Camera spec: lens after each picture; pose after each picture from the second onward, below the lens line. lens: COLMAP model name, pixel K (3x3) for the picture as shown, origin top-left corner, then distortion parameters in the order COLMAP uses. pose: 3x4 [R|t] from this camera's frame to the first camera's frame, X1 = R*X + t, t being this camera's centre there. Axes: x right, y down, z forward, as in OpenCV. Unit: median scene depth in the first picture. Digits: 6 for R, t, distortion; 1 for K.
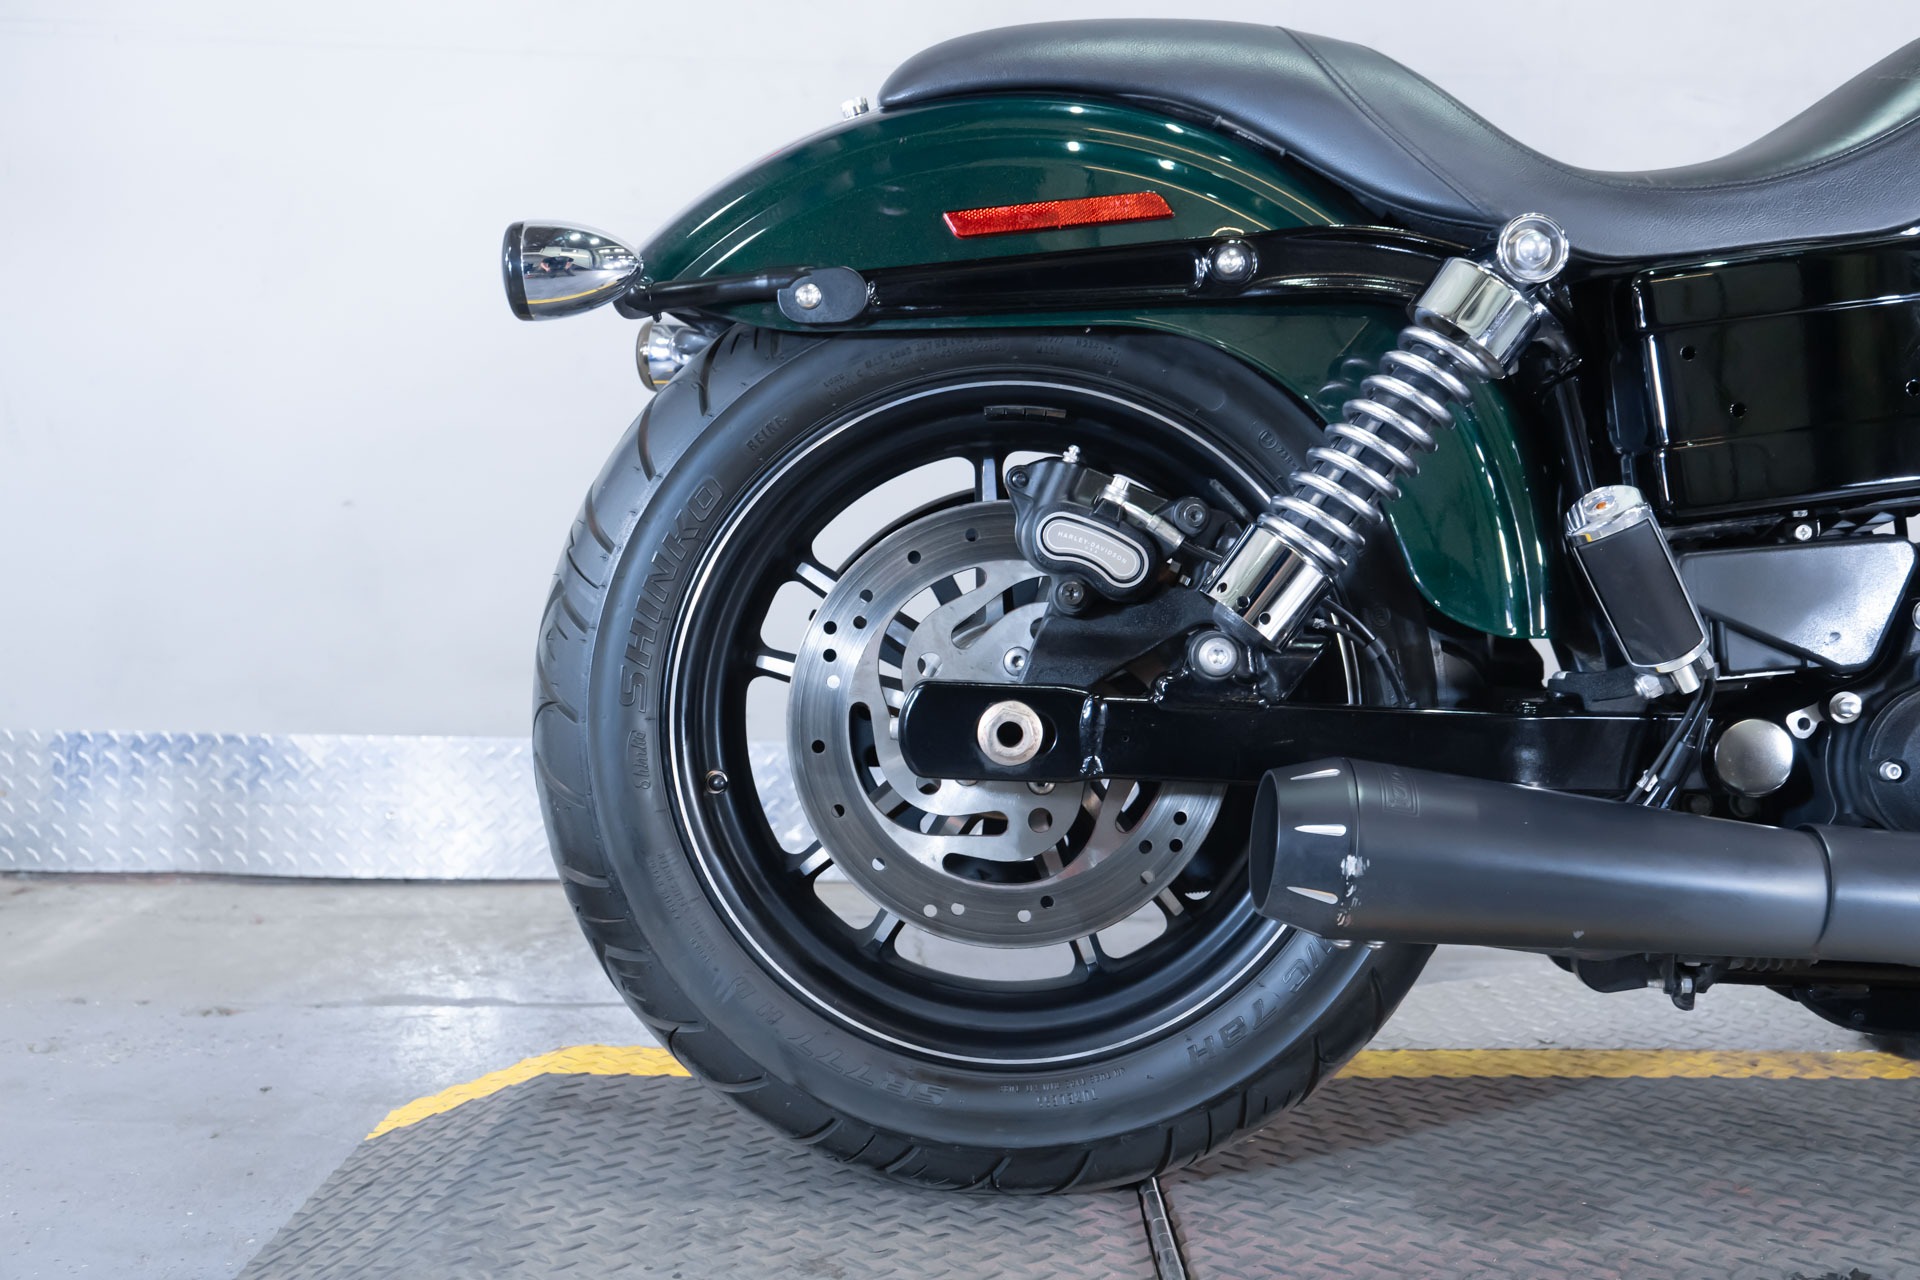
lens RADIAL K [[1953.7, 0, 960.0], [0, 1953.7, 640.0], [0, 0, 1]] dist [-0.000044, 0.010308]
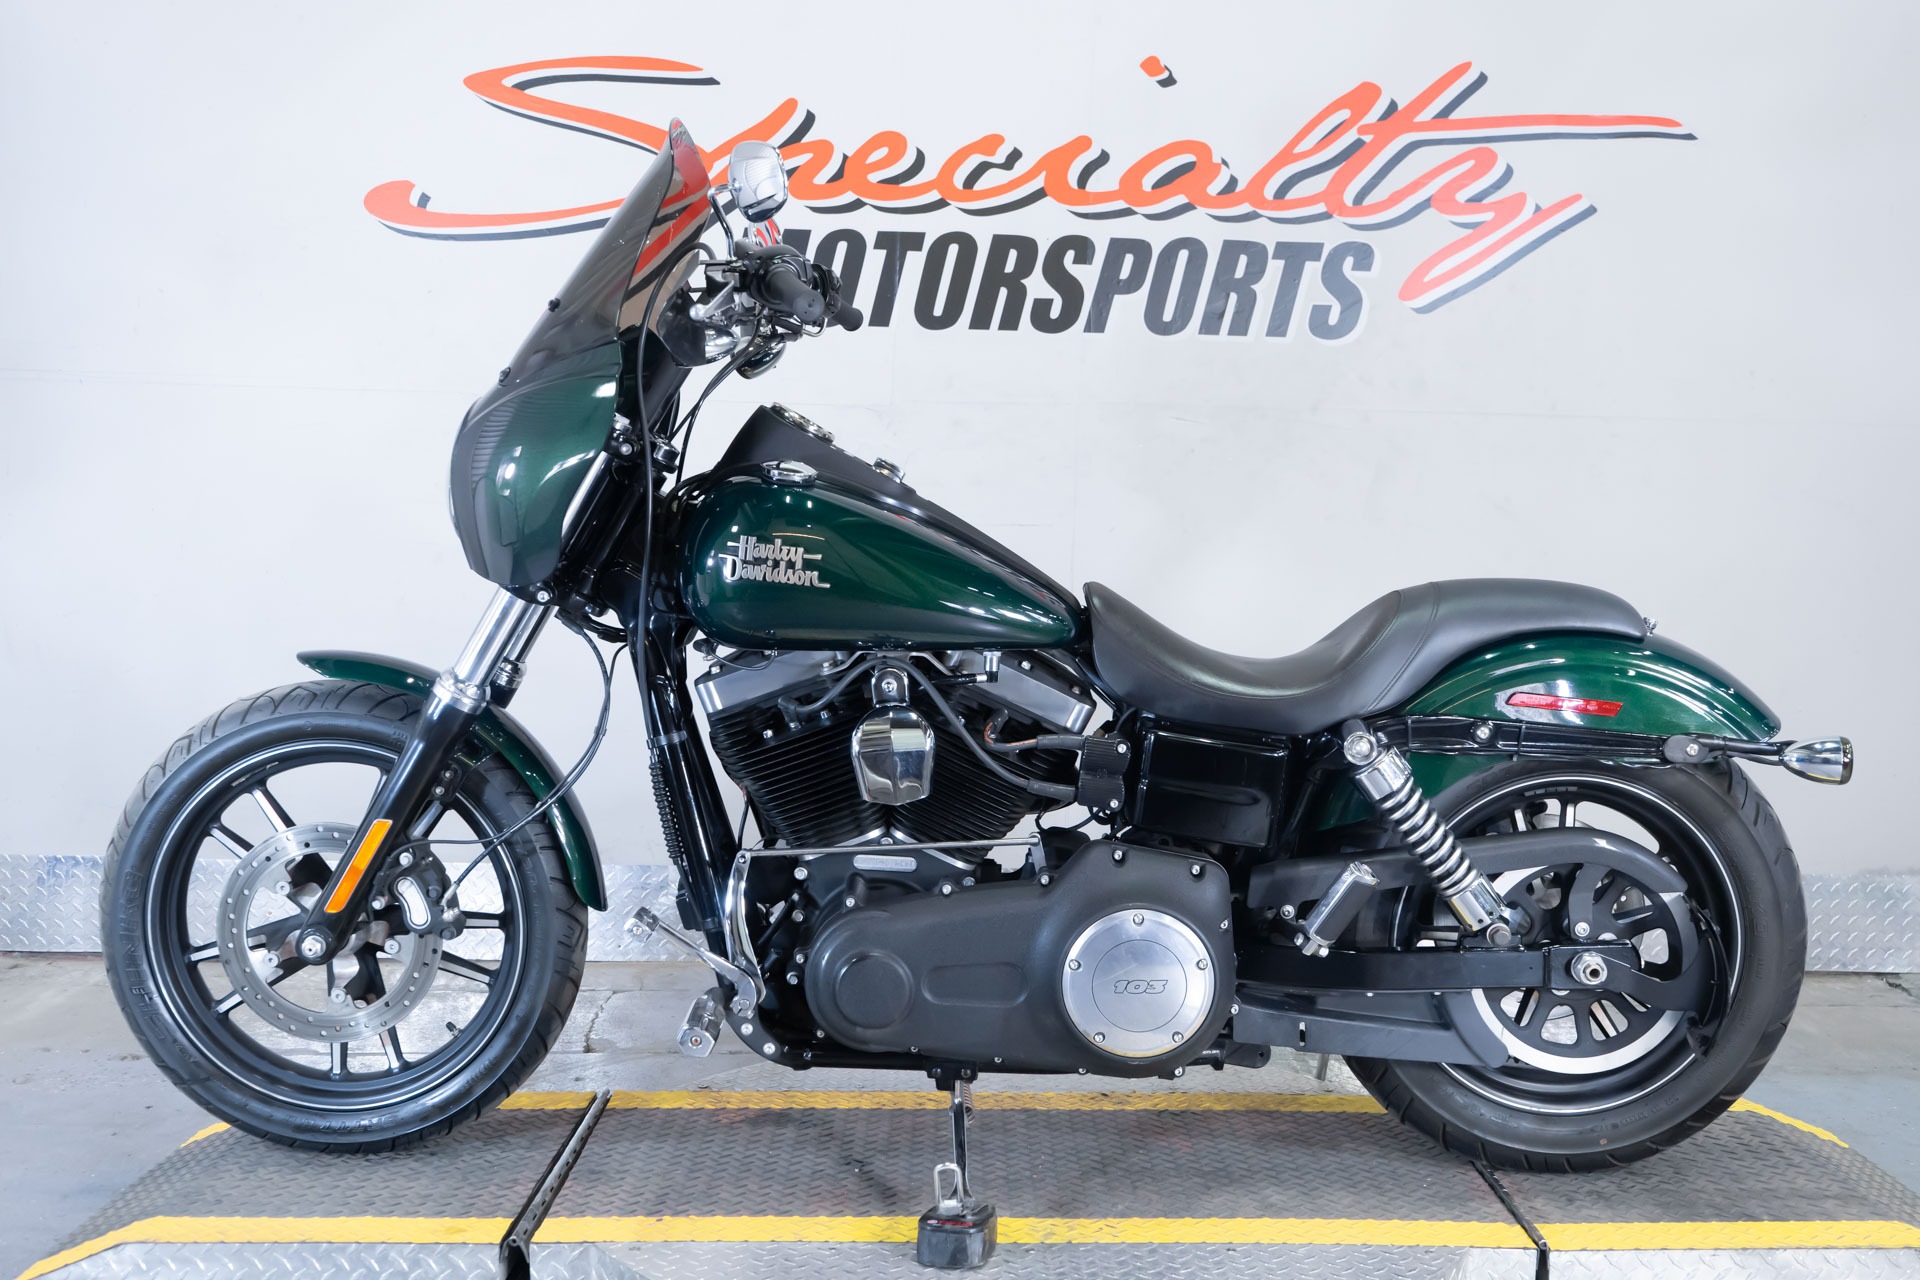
lens RADIAL K [[2017.6, 0, 960.0], [0, 2017.6, 640.0], [0, 0, 1]] dist [0.003367, 0.037248]
pose [[0.999729, 0.004296, -0.022880, 0.254427], [-0.004173, 0.999977, 0.005430, -0.124107], [0.022903, -0.005333, 0.999723, -0.484561]]
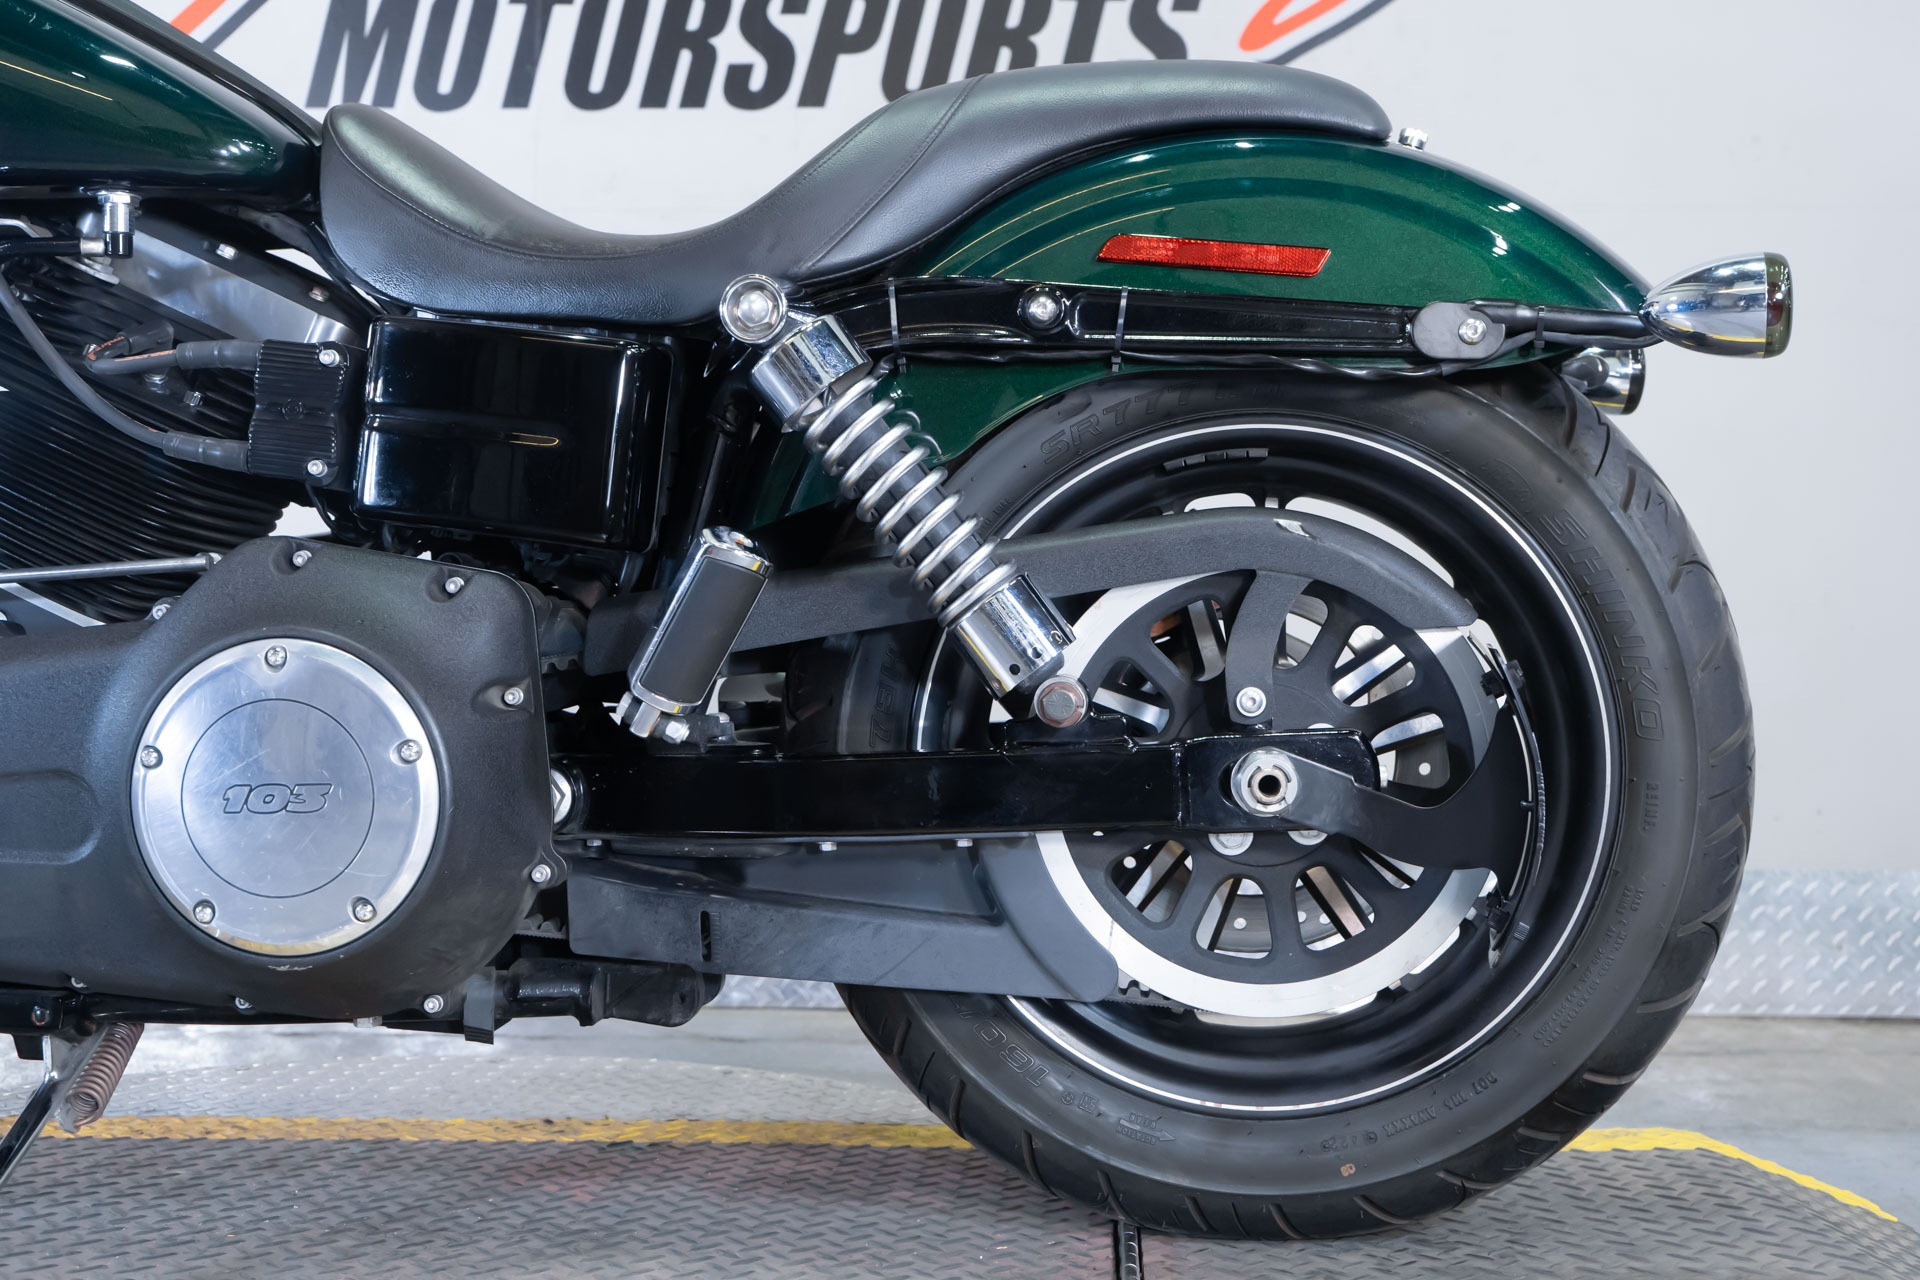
lens RADIAL K [[2017.6, 0, 960.0], [0, 2017.6, 640.0], [0, 0, 1]] dist [0.003367, 0.037248]
pose [[0.995767, -0.011494, -0.091196, 0.489339], [0.002791, 0.995475, -0.094987, 0.036709], [0.091875, 0.094331, 0.991292, -0.014931]]
